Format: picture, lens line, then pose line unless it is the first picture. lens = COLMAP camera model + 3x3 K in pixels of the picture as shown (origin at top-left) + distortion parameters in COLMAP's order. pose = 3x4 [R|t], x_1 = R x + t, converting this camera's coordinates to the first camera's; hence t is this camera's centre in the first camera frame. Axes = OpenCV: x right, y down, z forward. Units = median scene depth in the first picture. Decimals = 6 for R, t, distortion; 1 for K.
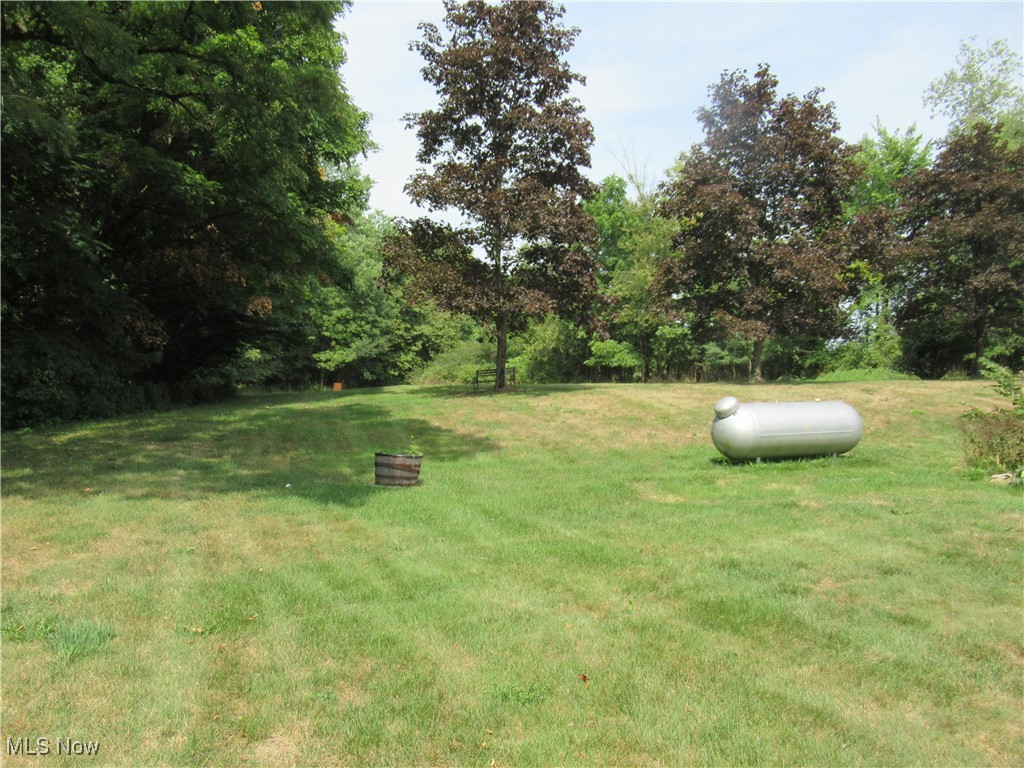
lens RADIAL K [[840.3, 0, 512.0], [0, 840.3, 384.0], [0, 0, 1]] dist [-0.002698, -0.009407]
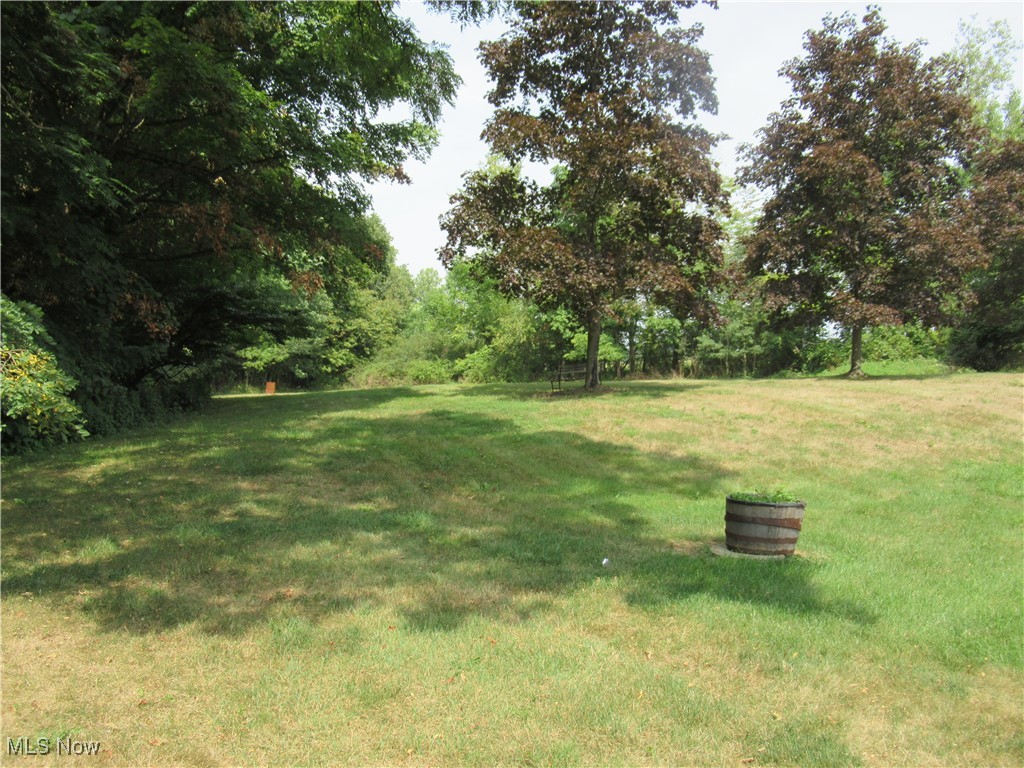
lens RADIAL K [[840.3, 0, 512.0], [0, 840.3, 384.0], [0, 0, 1]] dist [-0.002698, -0.009407]
pose [[0.992530, -0.011675, 0.121442, -0.138350], [0.011189, 0.999926, 0.004682, -0.001862], [-0.121488, -0.003289, 0.992587, 0.149481]]
